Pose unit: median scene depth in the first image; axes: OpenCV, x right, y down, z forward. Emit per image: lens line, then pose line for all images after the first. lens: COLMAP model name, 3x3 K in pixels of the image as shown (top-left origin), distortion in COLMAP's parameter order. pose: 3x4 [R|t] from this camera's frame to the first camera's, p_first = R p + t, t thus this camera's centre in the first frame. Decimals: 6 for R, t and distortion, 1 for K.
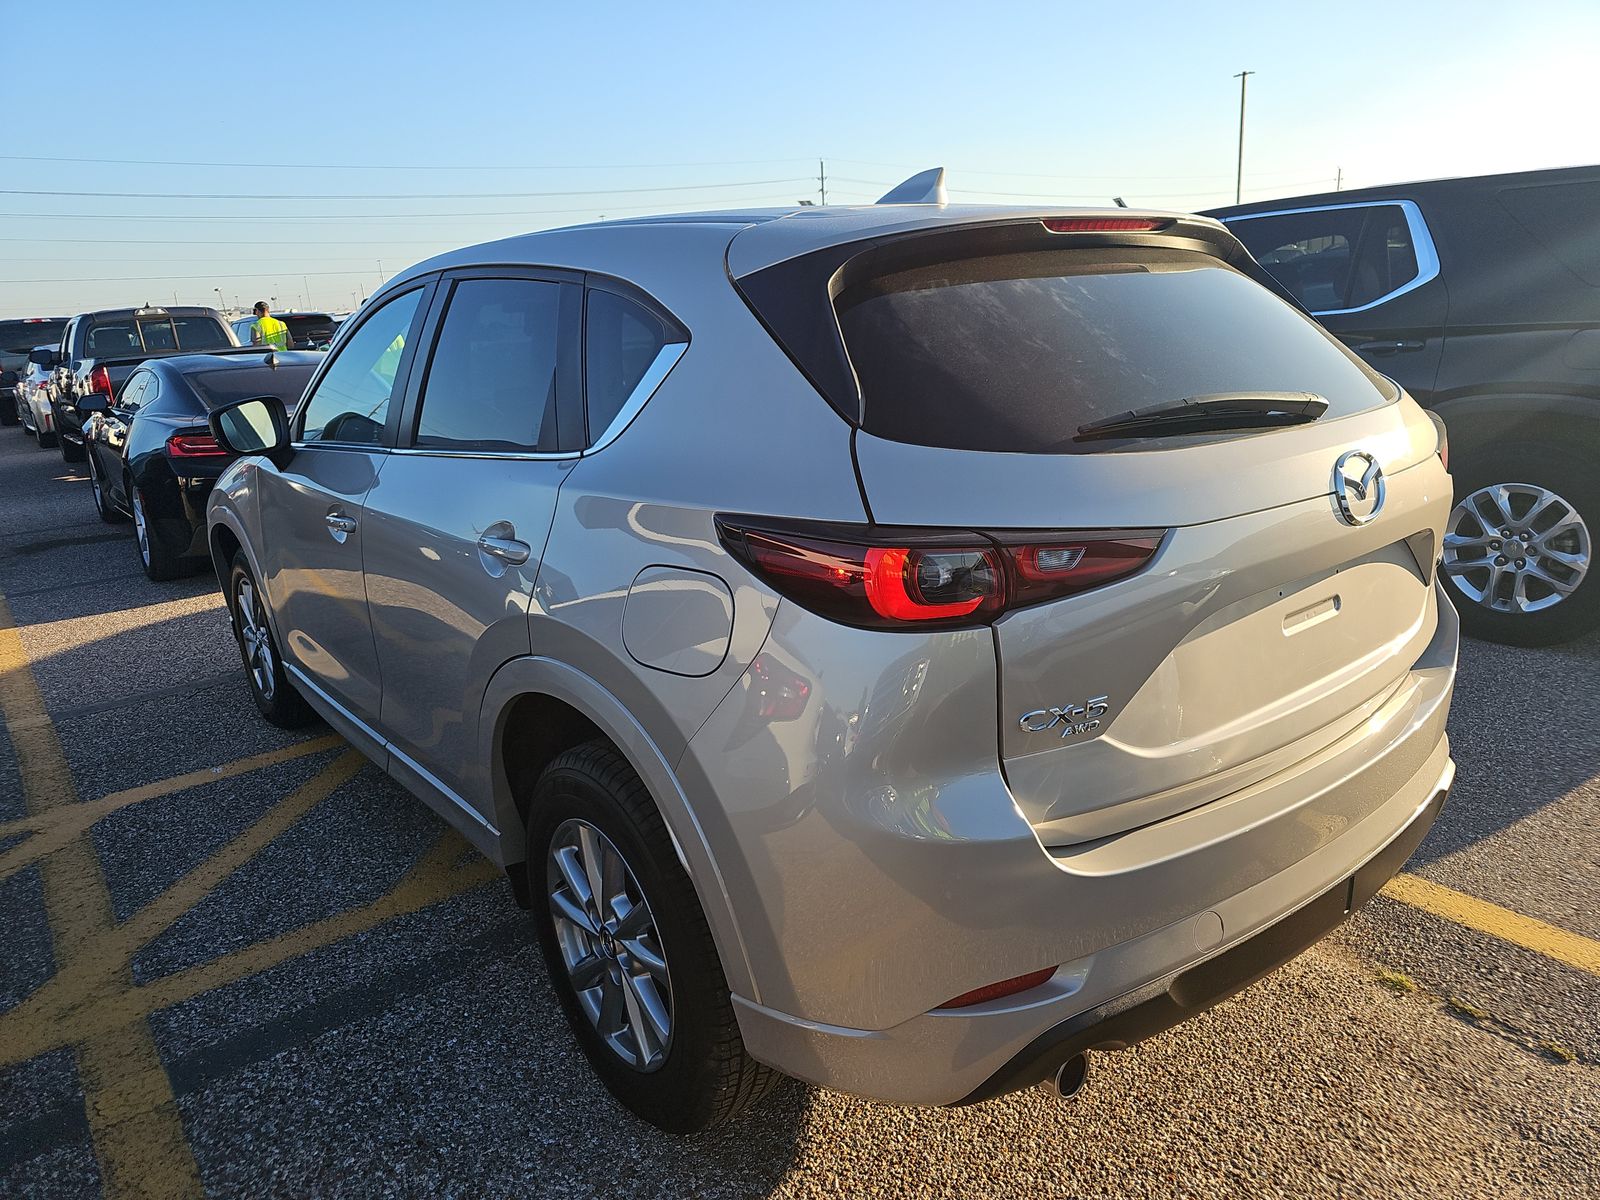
lens RADIAL K [[1072.4, 0, 802.0], [0, 1072.4, 599.0], [0, 0, 1]] dist [0.026104, -0.013747]
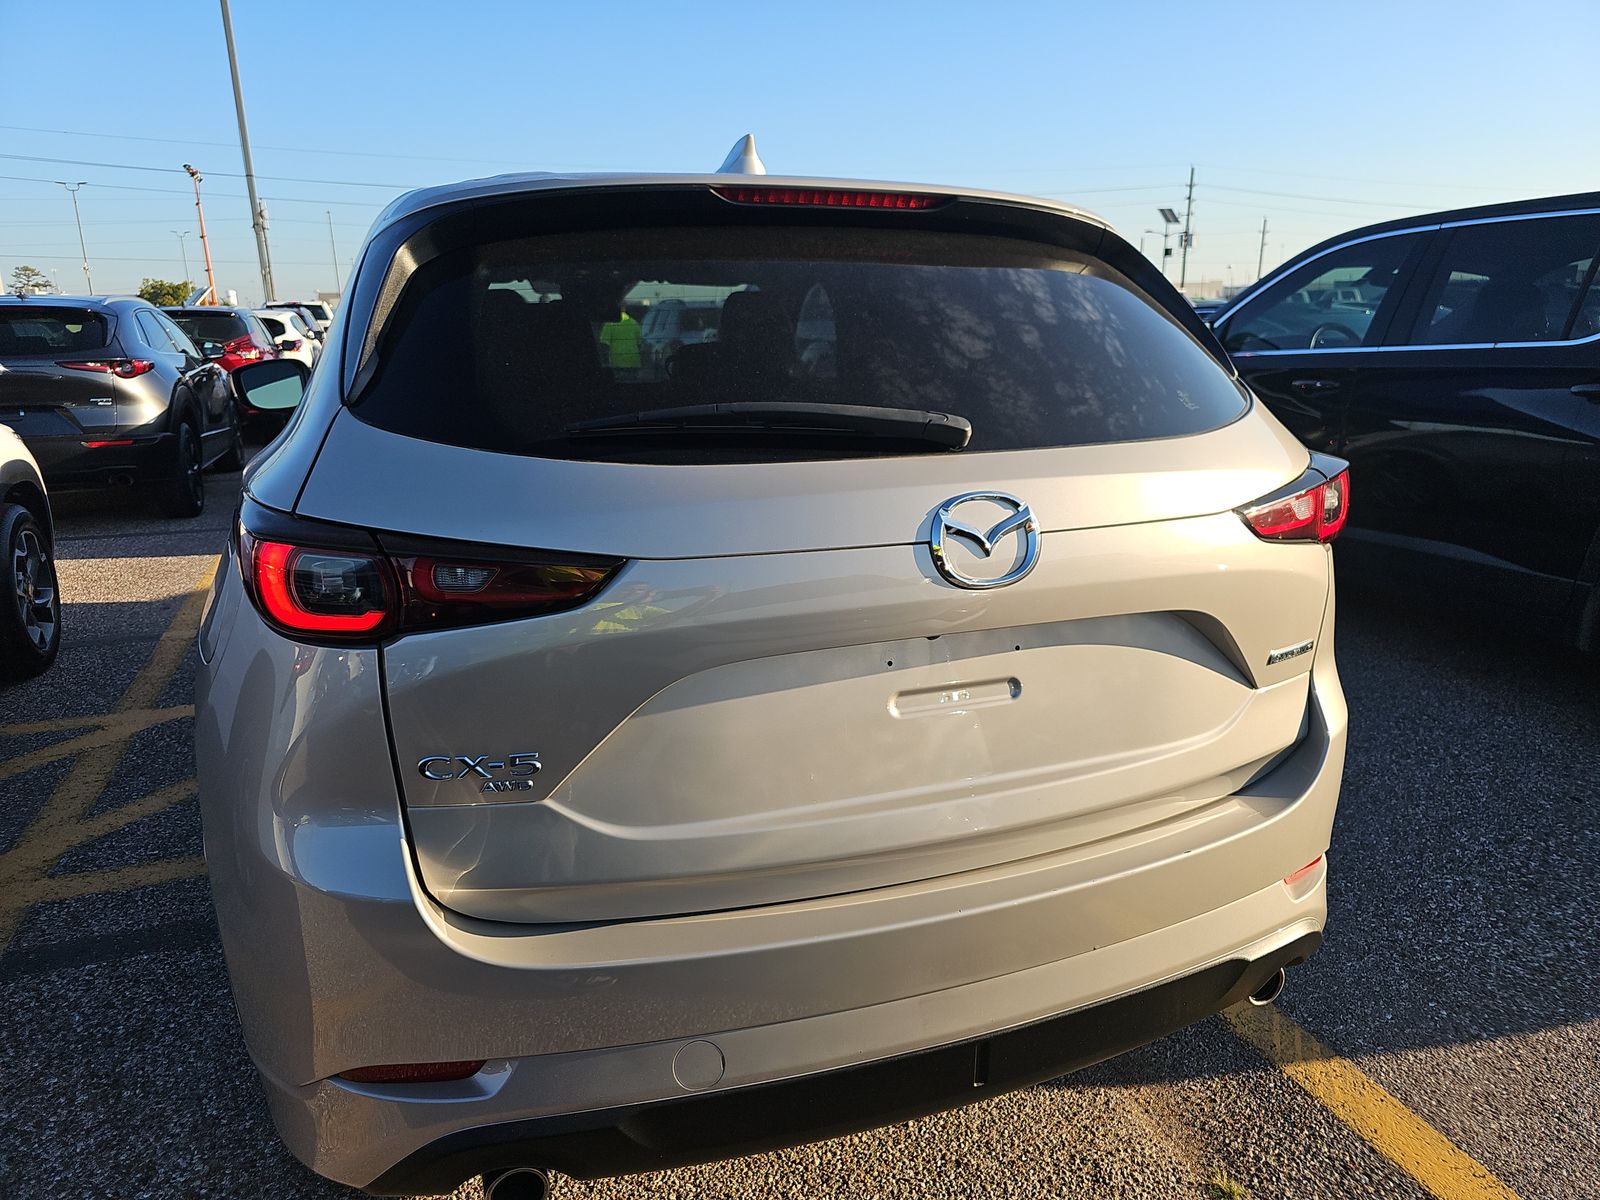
lens RADIAL K [[1072.4, 0, 801.2], [0, 1072.4, 601.4], [0, 0, 1]] dist [0.026104, -0.013747]
pose [[0.950205, 0.125162, -0.285386, 0.629726], [-0.125895, 0.991917, 0.015853, -0.057311], [0.285063, 0.020865, 0.958282, 0.241060]]
